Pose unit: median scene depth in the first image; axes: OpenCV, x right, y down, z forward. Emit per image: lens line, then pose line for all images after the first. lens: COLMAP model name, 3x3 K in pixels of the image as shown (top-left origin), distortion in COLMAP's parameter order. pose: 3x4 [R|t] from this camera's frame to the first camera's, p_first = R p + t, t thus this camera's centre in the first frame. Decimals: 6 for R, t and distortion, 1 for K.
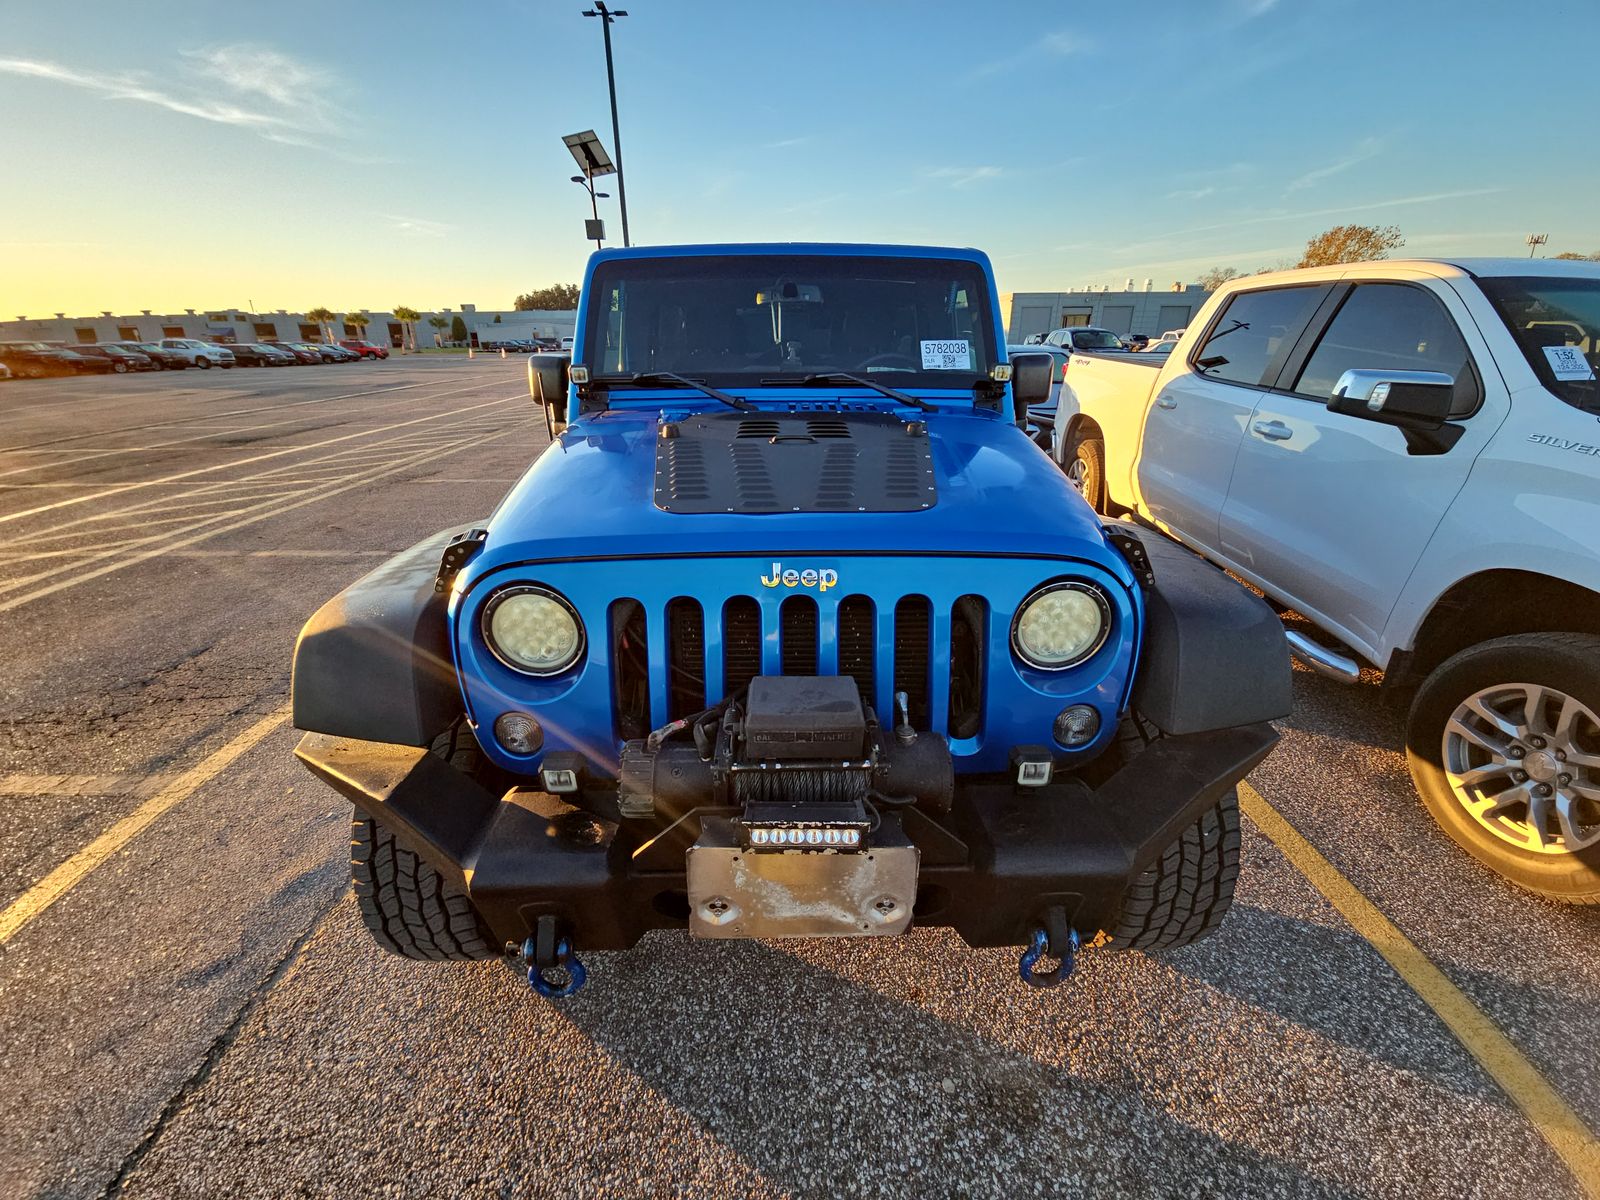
lens RADIAL K [[645.8, 0, 803.5], [0, 645.8, 610.2], [0, 0, 1]] dist [0.031428, -0.020711]
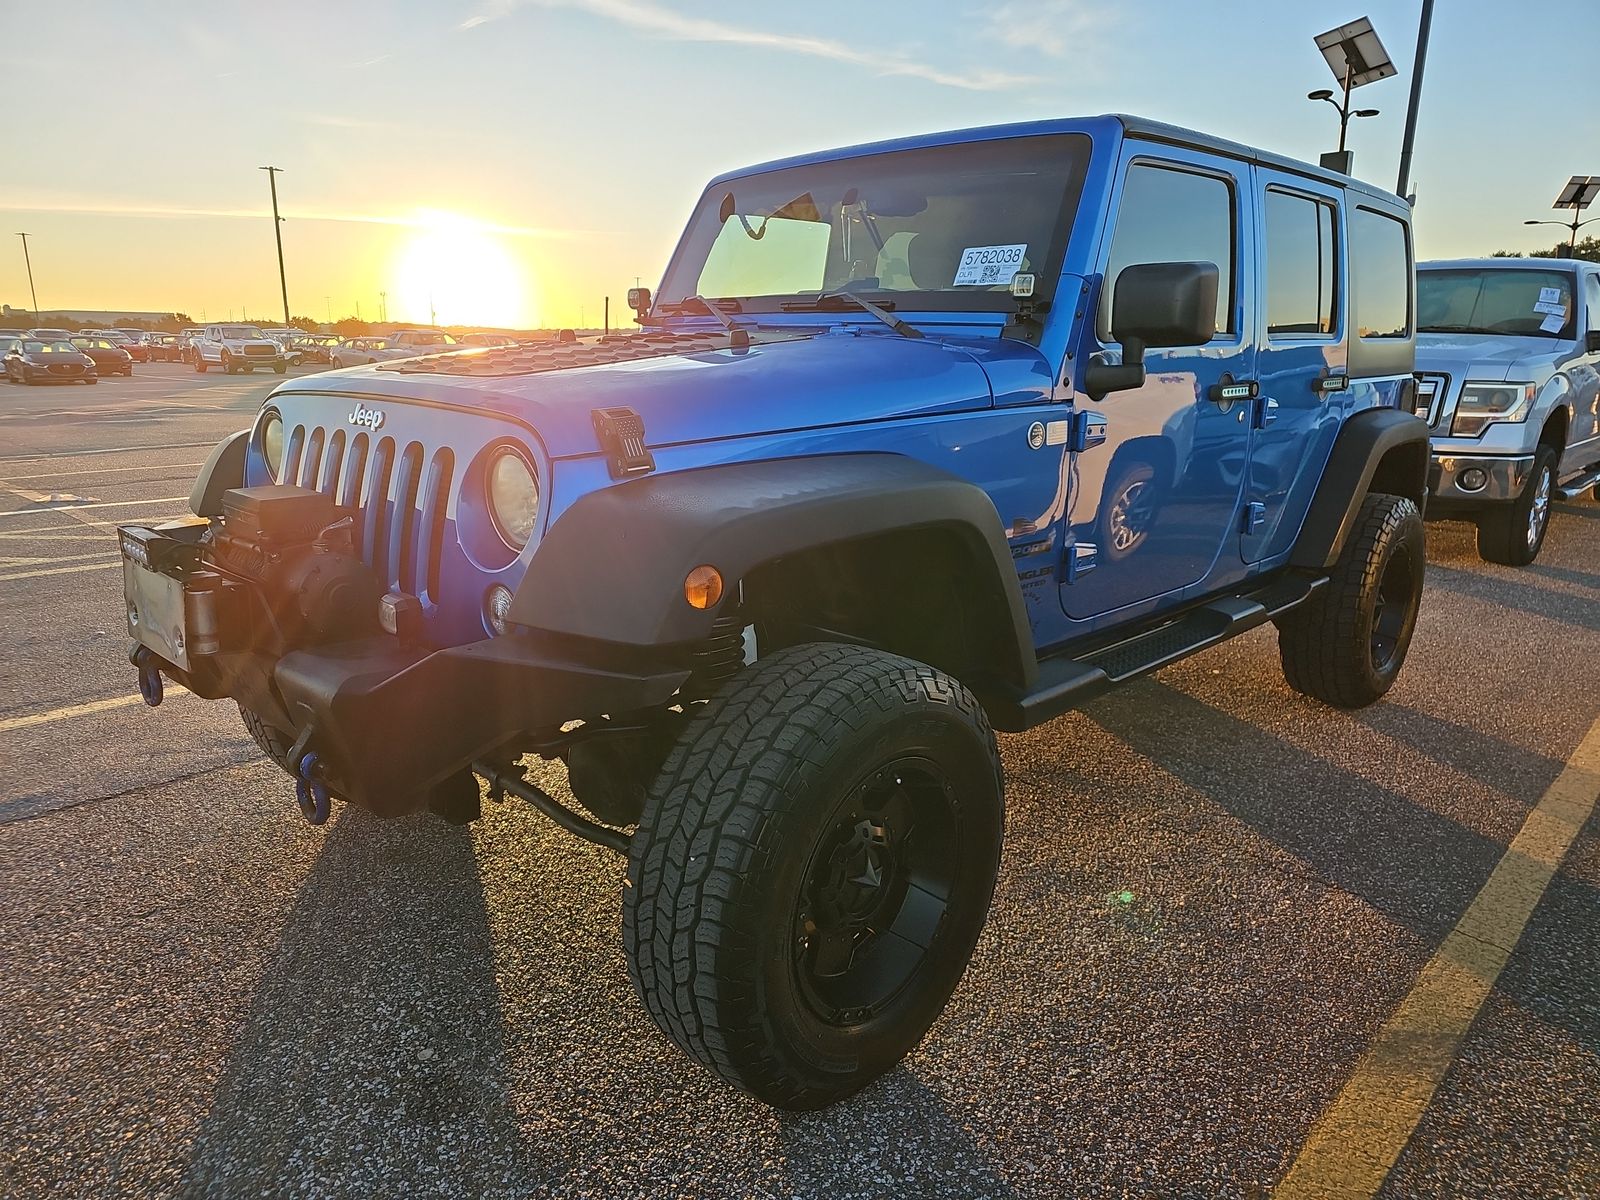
lens RADIAL K [[1075.2, 0, 800.0], [0, 1075.2, 600.0], [0, 0, 1]] dist [0.028635, 0.000472]
pose [[0.704137, 0.178445, -0.687276, 0.933507], [-0.288181, 0.956425, -0.046924, 0.063213], [0.648955, 0.231101, 0.724879, 0.109672]]
